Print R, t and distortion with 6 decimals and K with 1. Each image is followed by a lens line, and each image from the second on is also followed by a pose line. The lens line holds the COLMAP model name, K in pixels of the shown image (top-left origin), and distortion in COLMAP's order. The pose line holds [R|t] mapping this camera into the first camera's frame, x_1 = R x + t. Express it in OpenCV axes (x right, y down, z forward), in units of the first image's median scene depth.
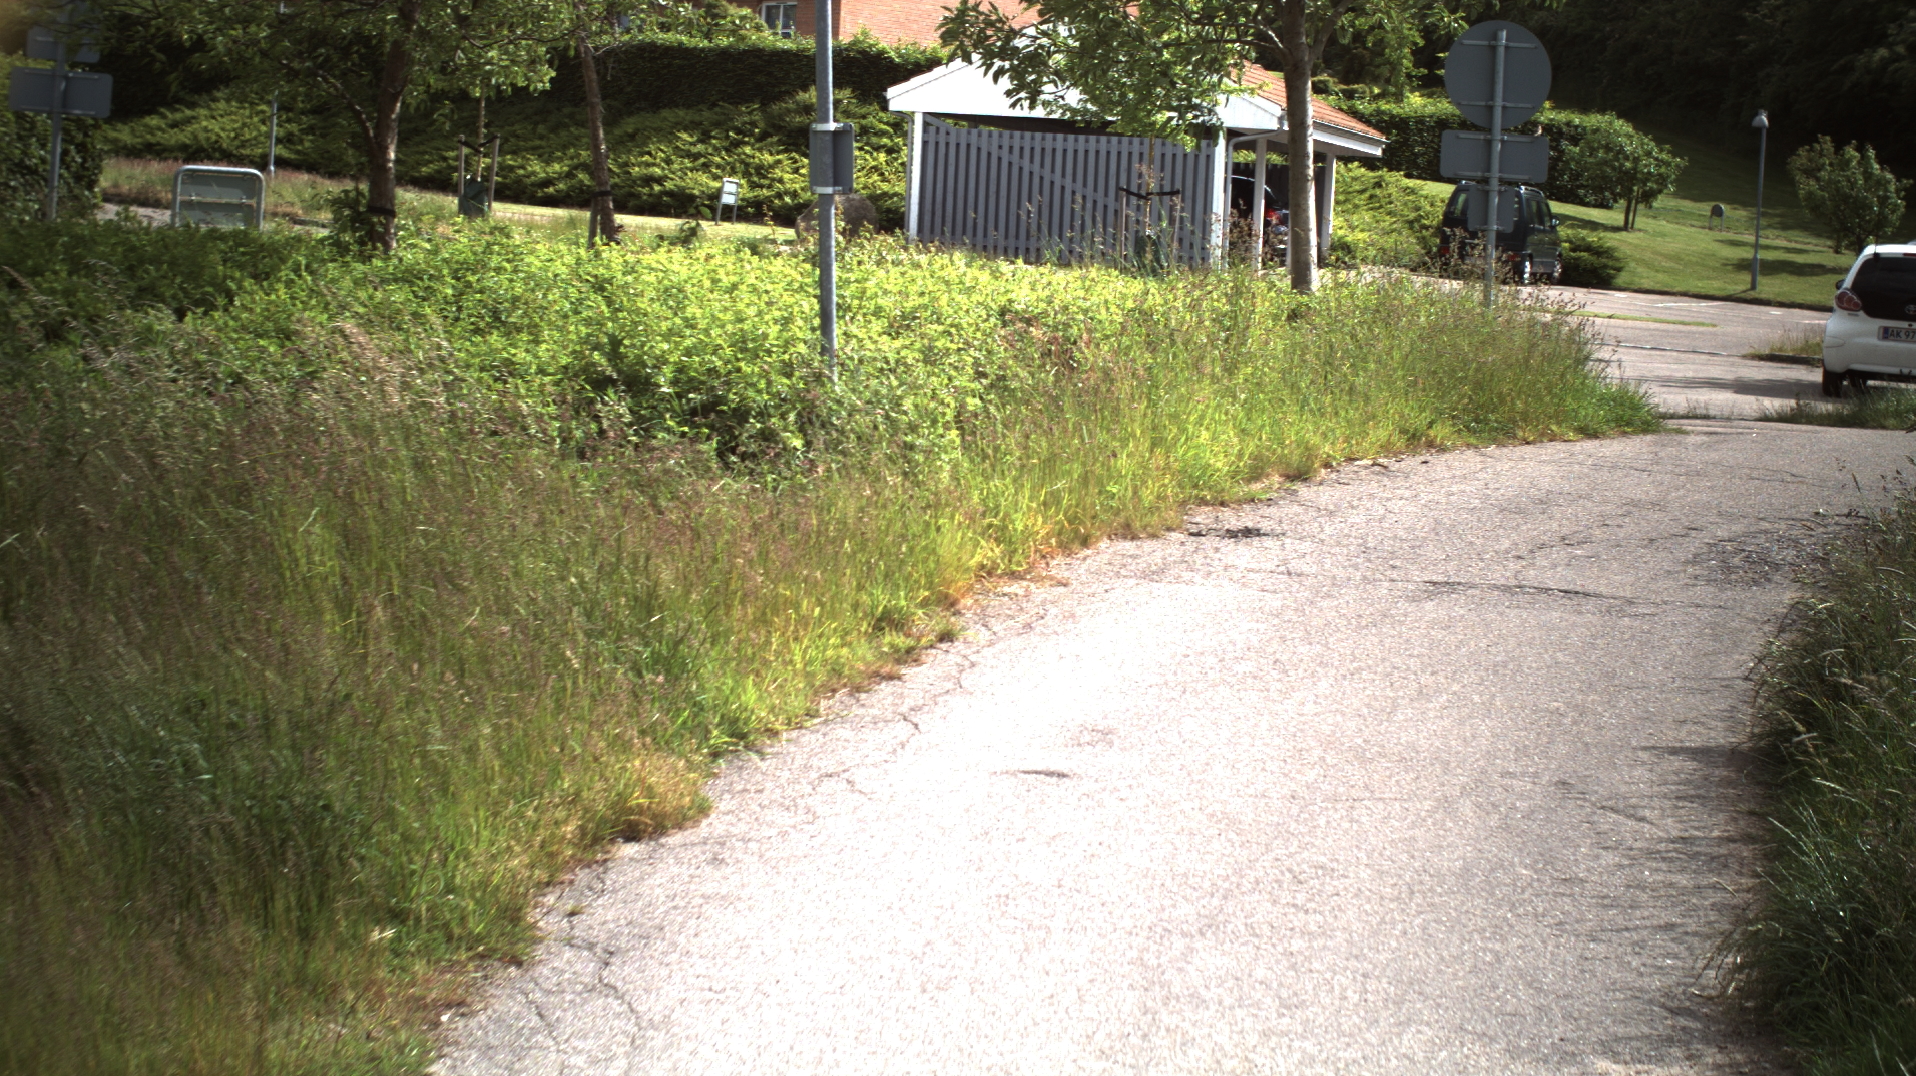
lens RADIAL K [[3377.9, 0, 973.4], [0, 3377.9, 519.4], [0, 0, 1]] dist [-0.265307, 0.000000]
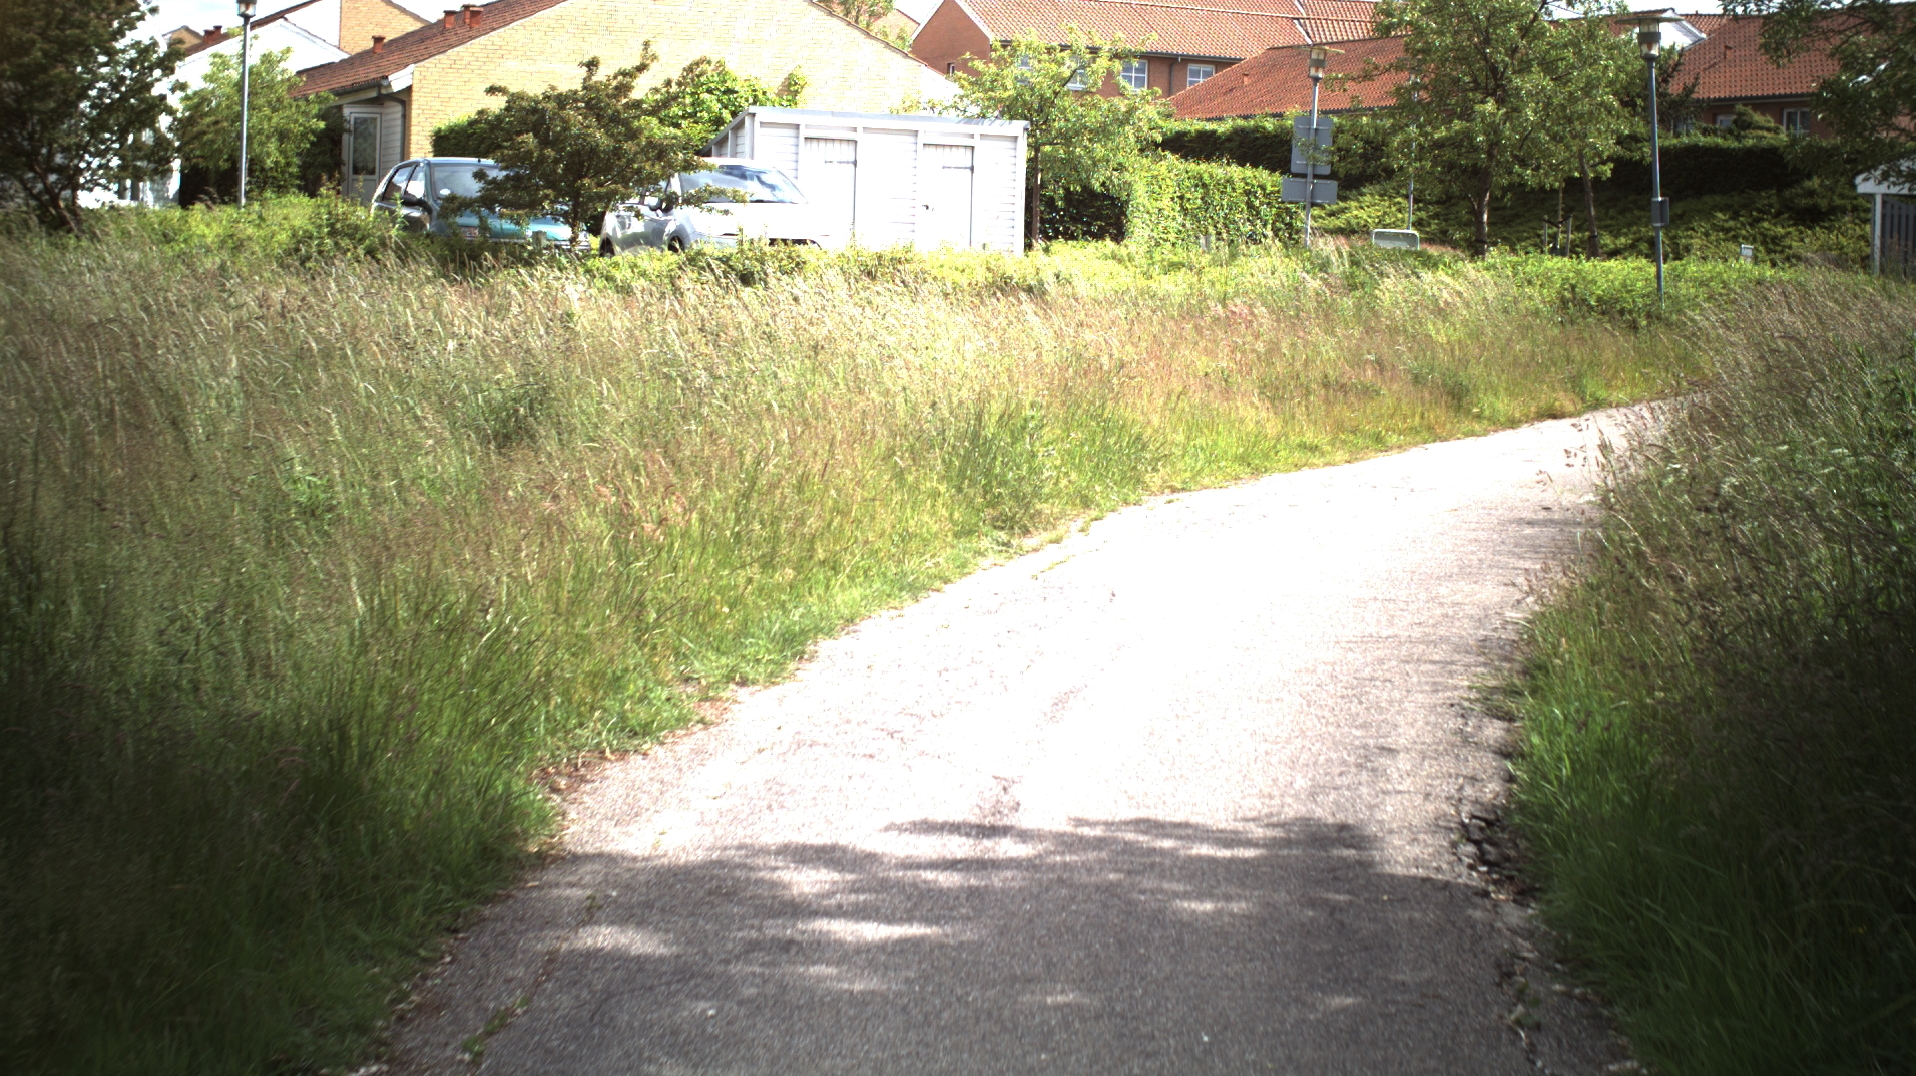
lens RADIAL K [[3377.9, 0, 953.7], [0, 3377.9, 537.5], [0, 0, 1]] dist [-0.265307, 0.000000]
pose [[0.943766, -0.003742, -0.330593, 0.096994], [-0.003482, 0.999768, -0.021256, 0.065225], [0.330596, 0.021212, 0.943534, -0.517915]]
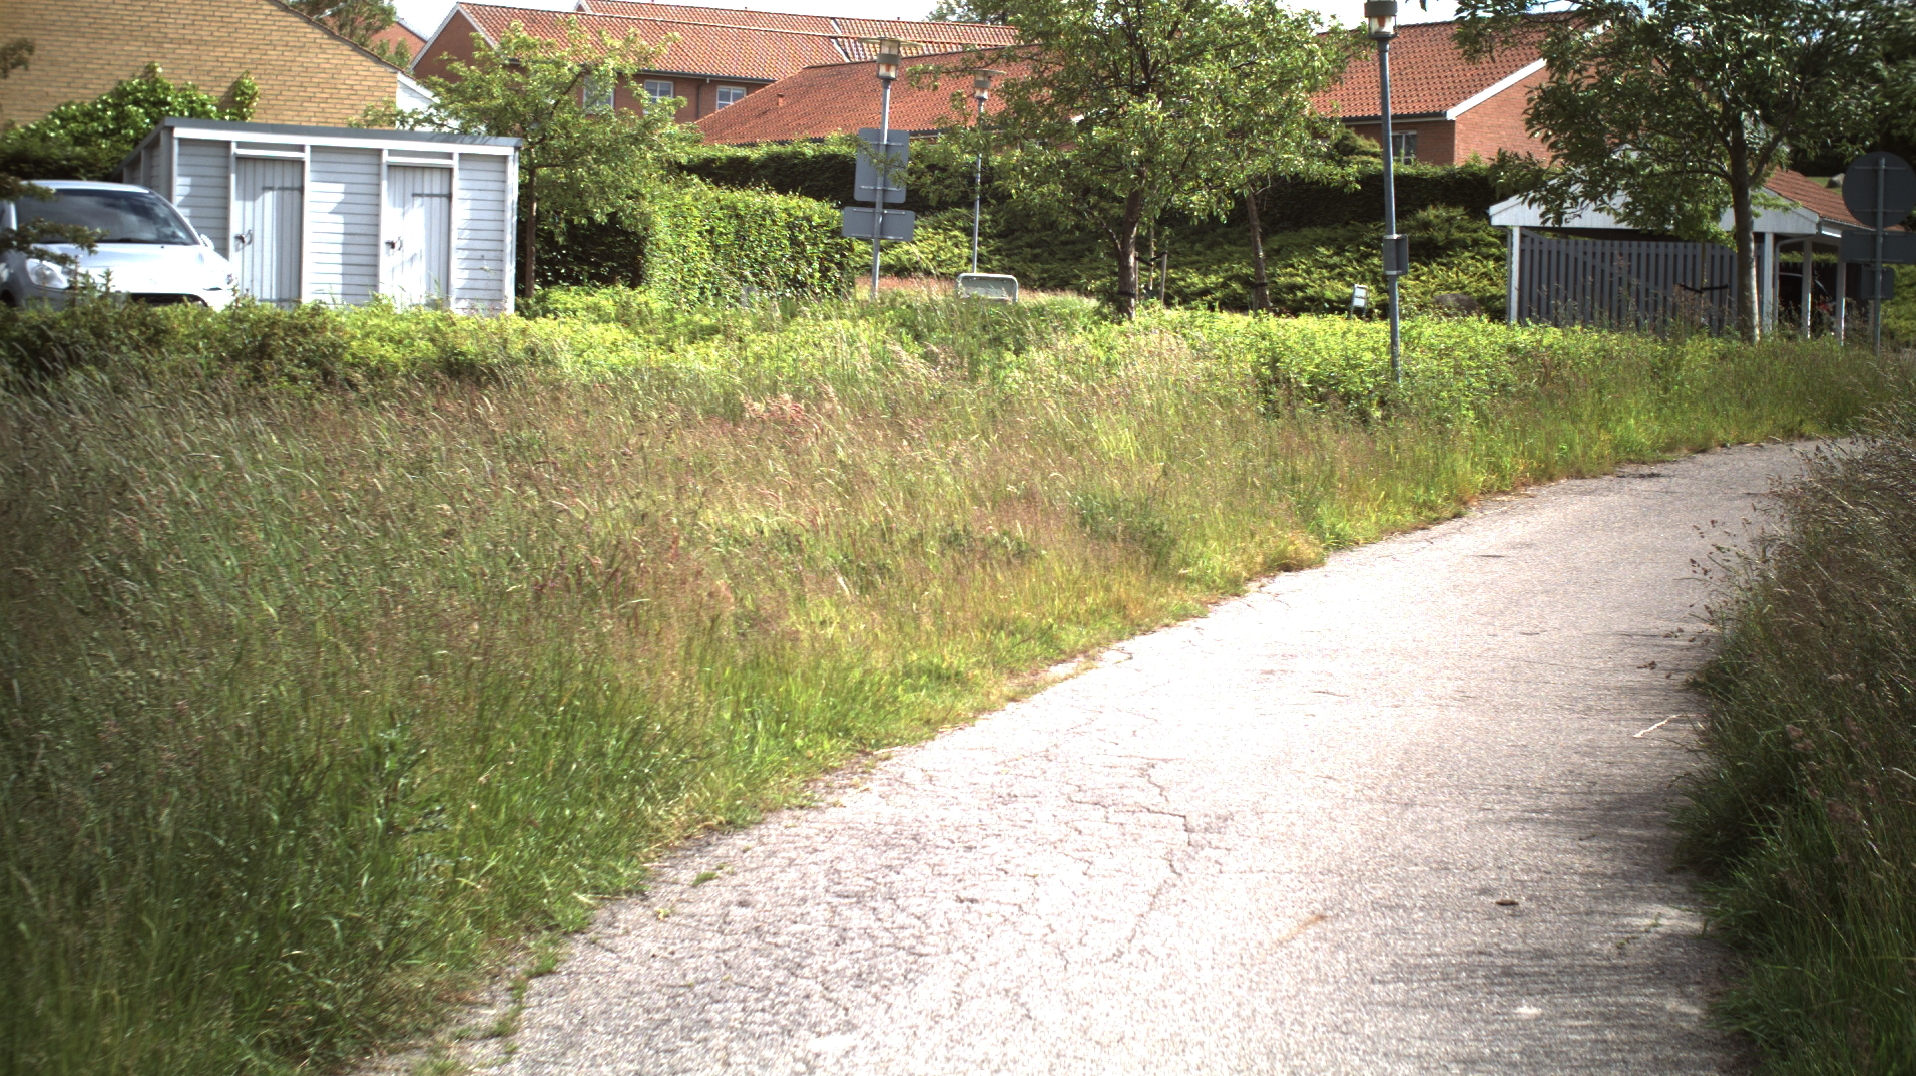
lens RADIAL K [[3377.9, 0, 968.6], [0, 3377.9, 542.0], [0, 0, 1]] dist [-0.265307, 0.000000]
pose [[0.981363, -0.013467, -0.191692, 0.025583], [0.008042, 0.999546, -0.029053, 0.031932], [0.191996, 0.026970, 0.981025, -0.263702]]
